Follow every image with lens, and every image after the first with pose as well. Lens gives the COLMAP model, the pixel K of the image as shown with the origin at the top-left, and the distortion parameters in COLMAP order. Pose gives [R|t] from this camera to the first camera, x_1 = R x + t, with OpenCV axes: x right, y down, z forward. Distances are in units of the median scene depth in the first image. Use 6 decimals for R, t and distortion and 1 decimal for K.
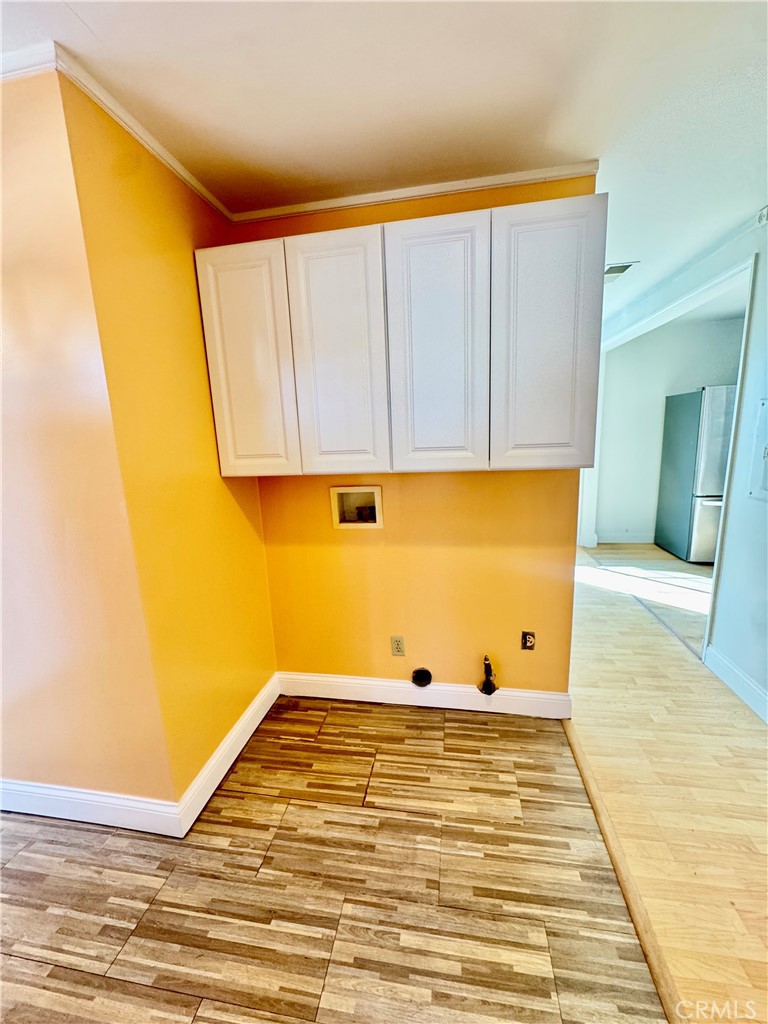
lens RADIAL K [[414.4, 0, 384.0], [0, 414.4, 512.0], [0, 0, 1]] dist [0.001417, 0.000614]
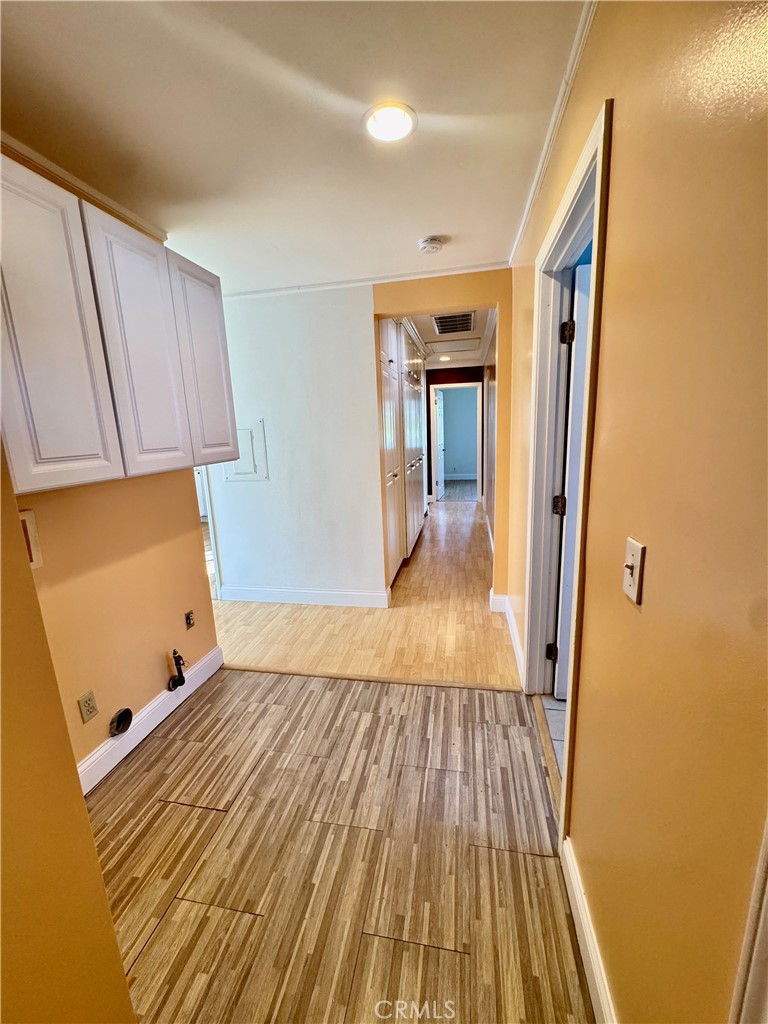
lens RADIAL K [[414.4, 0, 384.0], [0, 414.4, 512.0], [0, 0, 1]] dist [0.001417, 0.000614]
pose [[0.024821, -0.160012, 0.986803, -0.951761], [0.234397, 0.960522, 0.149854, -0.028376], [-0.971824, 0.227584, 0.061348, 0.449250]]
